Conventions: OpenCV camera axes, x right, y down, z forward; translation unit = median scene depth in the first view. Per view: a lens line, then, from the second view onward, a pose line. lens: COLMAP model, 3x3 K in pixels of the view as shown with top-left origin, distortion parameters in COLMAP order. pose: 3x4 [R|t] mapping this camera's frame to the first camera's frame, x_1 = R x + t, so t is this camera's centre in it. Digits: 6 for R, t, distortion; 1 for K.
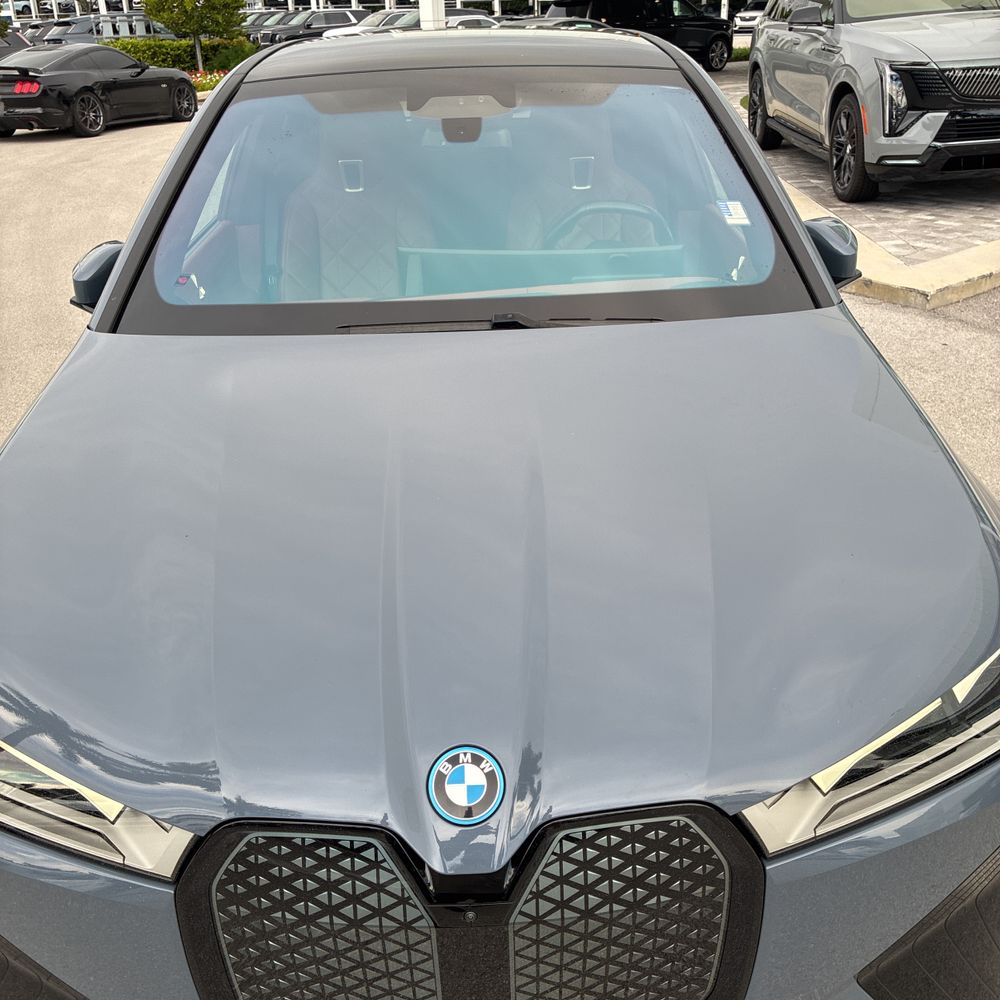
lens RADIAL K [[1005.4, 0, 500.4], [0, 1005.4, 494.5], [0, 0, 1]] dist [0.033954, 0.000000]
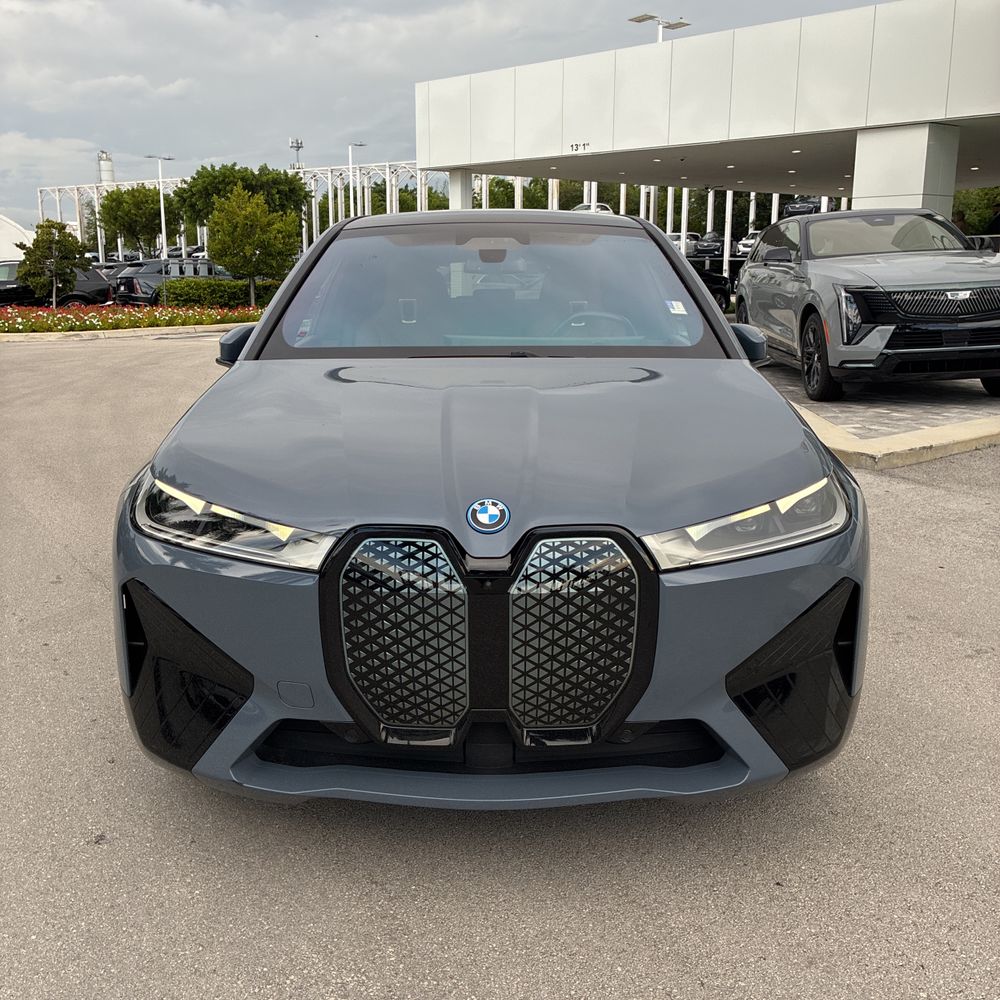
lens RADIAL K [[1005.4, 0, 496.9], [0, 1005.4, 505.6], [0, 0, 1]] dist [0.033954, 0.000000]
pose [[0.999365, 0.030537, -0.018371, 0.002821], [-0.033811, 0.975366, -0.217985, 0.139235], [0.011262, 0.218468, 0.975779, -0.156374]]
